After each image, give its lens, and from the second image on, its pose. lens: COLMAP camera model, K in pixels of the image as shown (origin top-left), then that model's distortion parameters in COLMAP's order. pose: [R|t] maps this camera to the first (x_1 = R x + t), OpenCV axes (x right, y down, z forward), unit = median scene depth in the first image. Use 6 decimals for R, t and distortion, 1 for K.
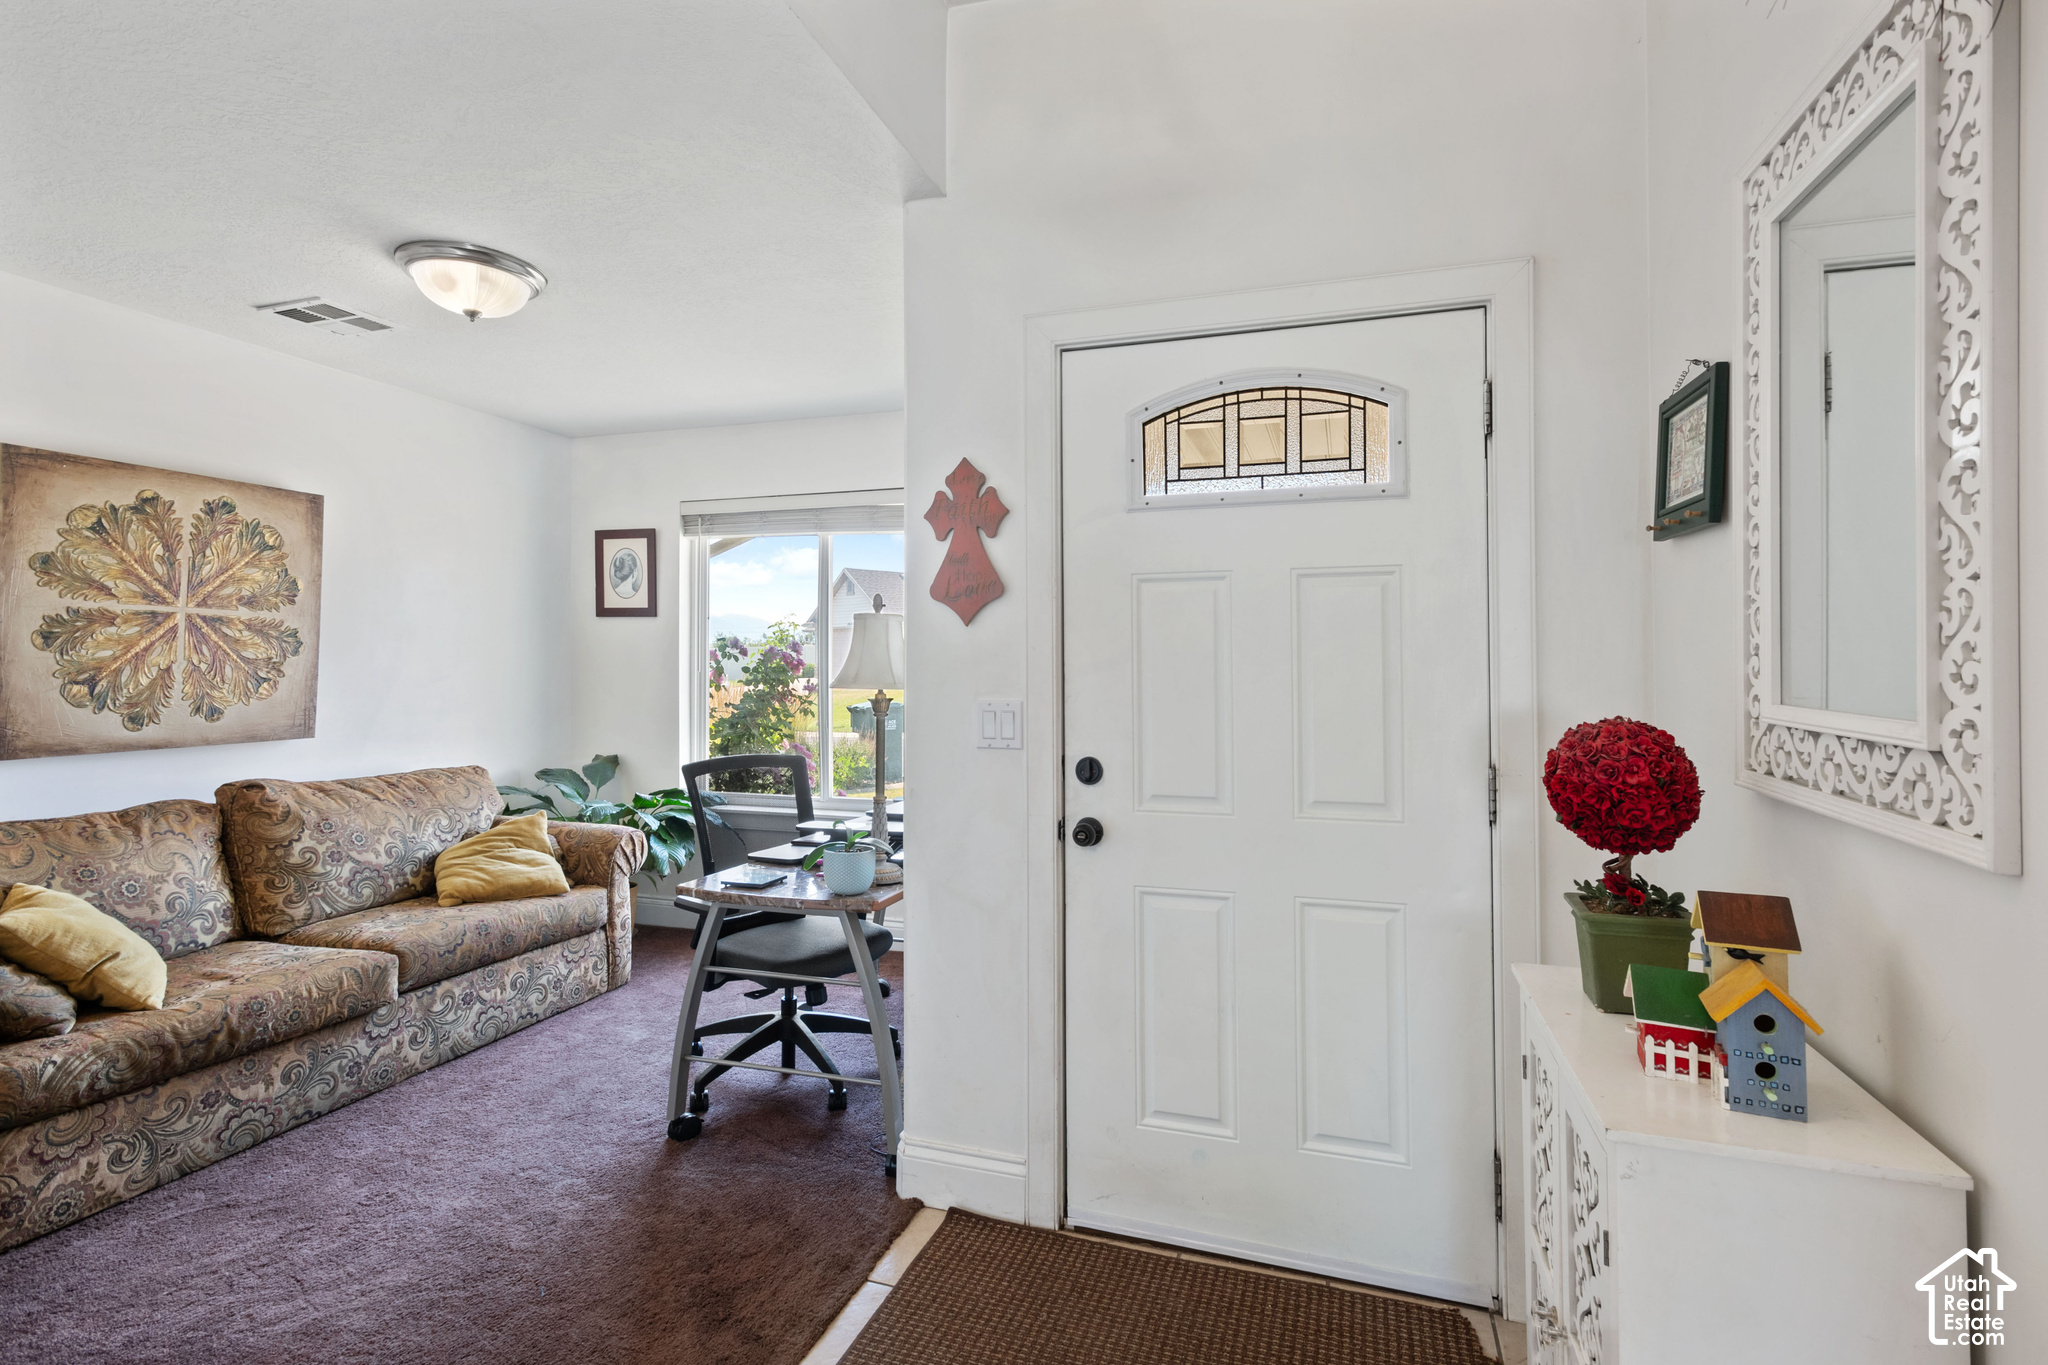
lens RADIAL K [[980.4, 0, 1020.5], [0, 980.4, 669.7], [0, 0, 1]] dist [0.002261, 0.002152]
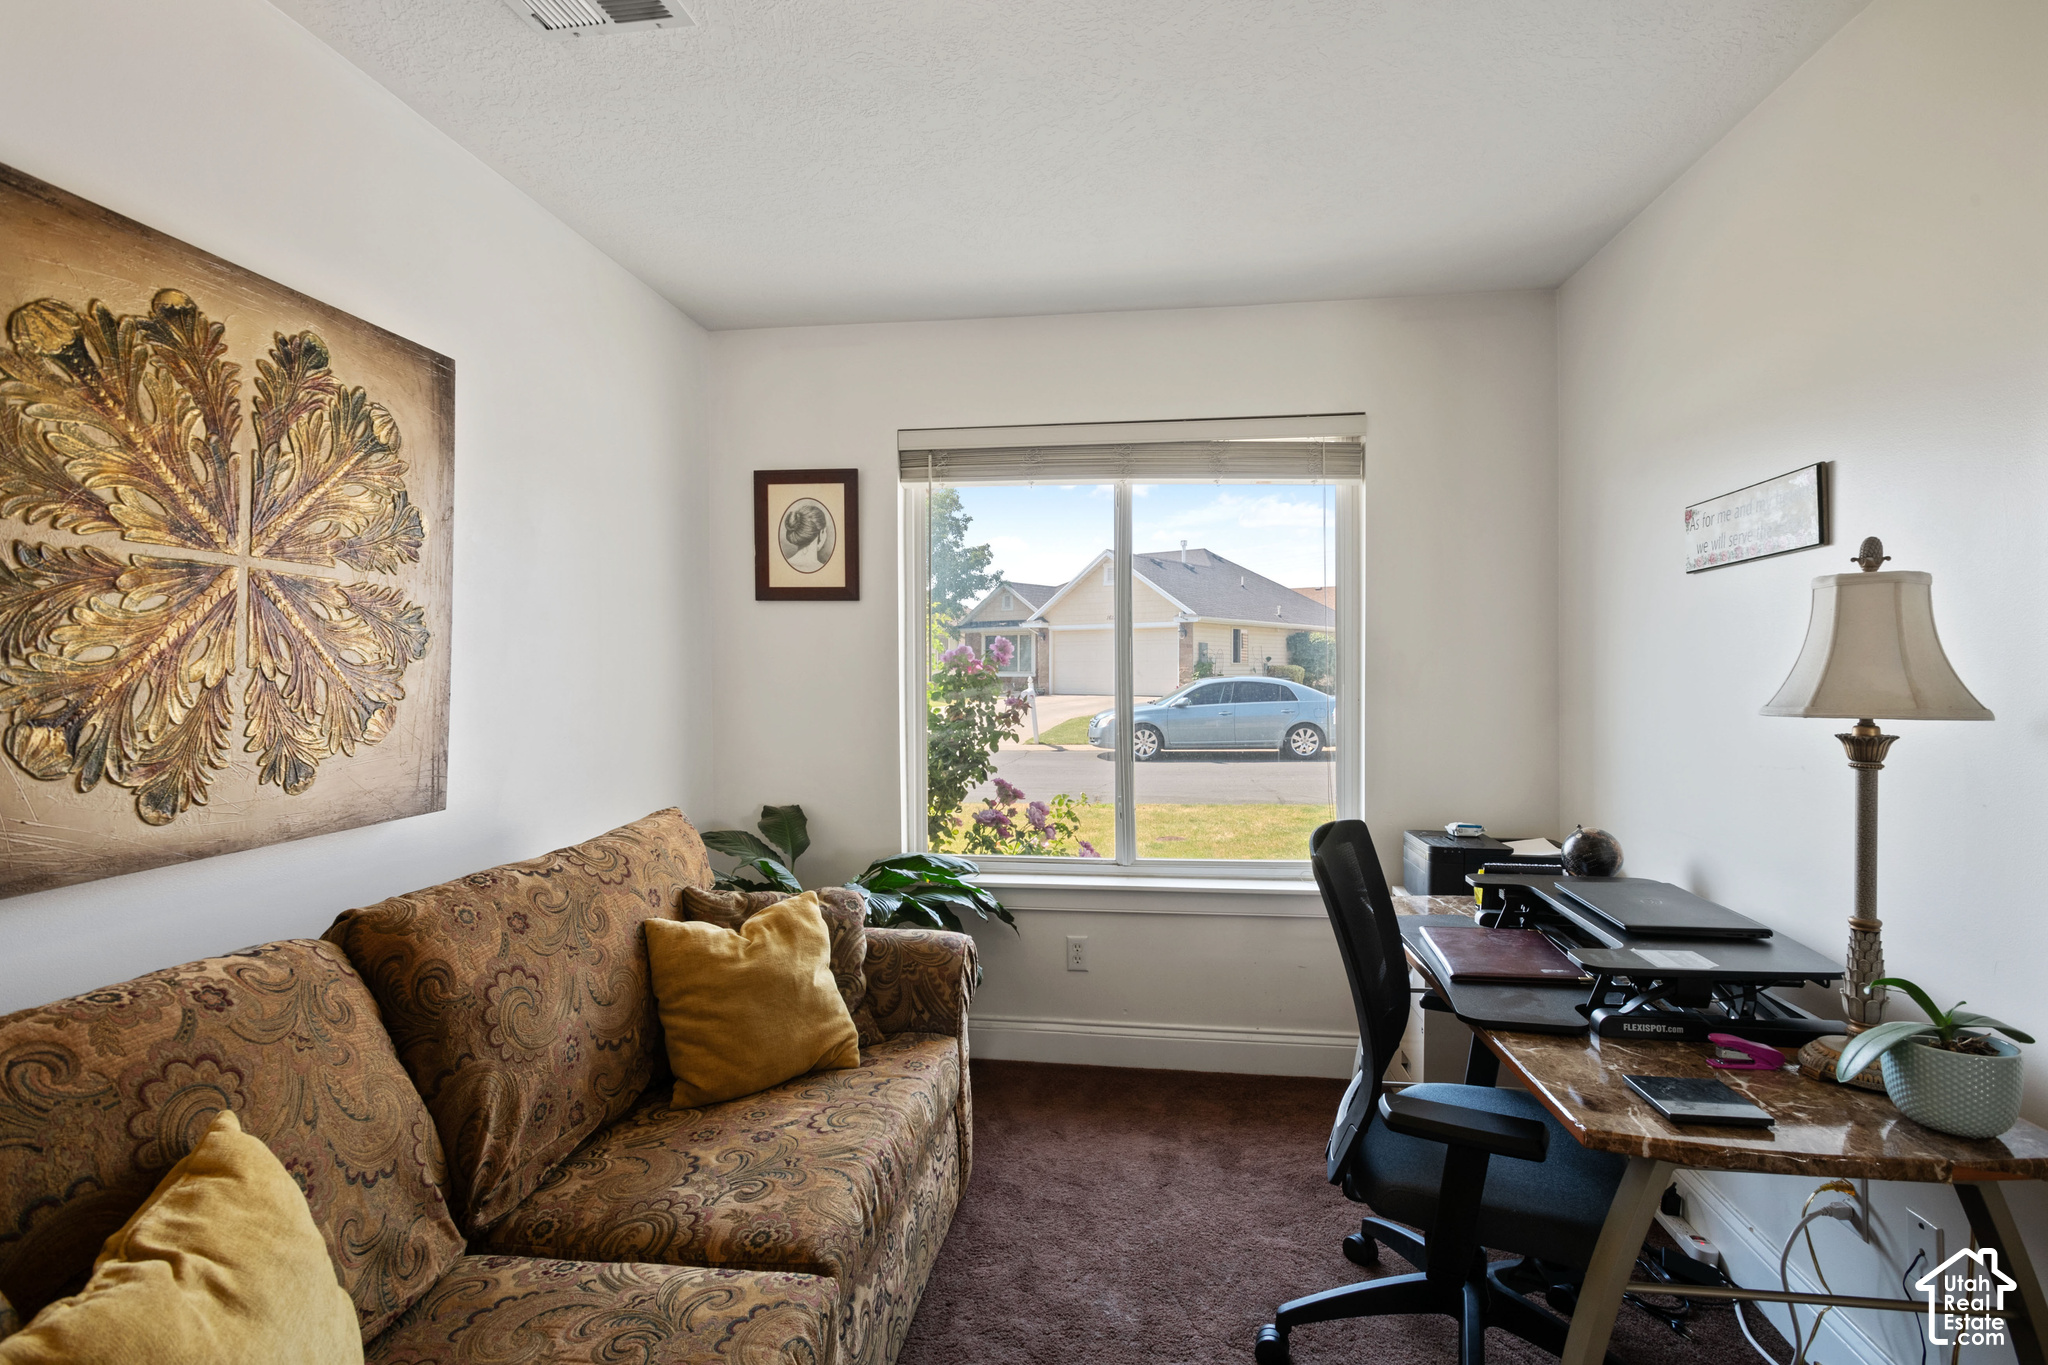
lens RADIAL K [[980.4, 0, 1028.0], [0, 980.4, 699.0], [0, 0, 1]] dist [0.002261, 0.002152]
pose [[0.982922, -0.009340, 0.183786, -0.559925], [0.004435, 0.999623, 0.027084, -0.005768], [-0.183969, -0.025807, 0.982593, 0.457391]]
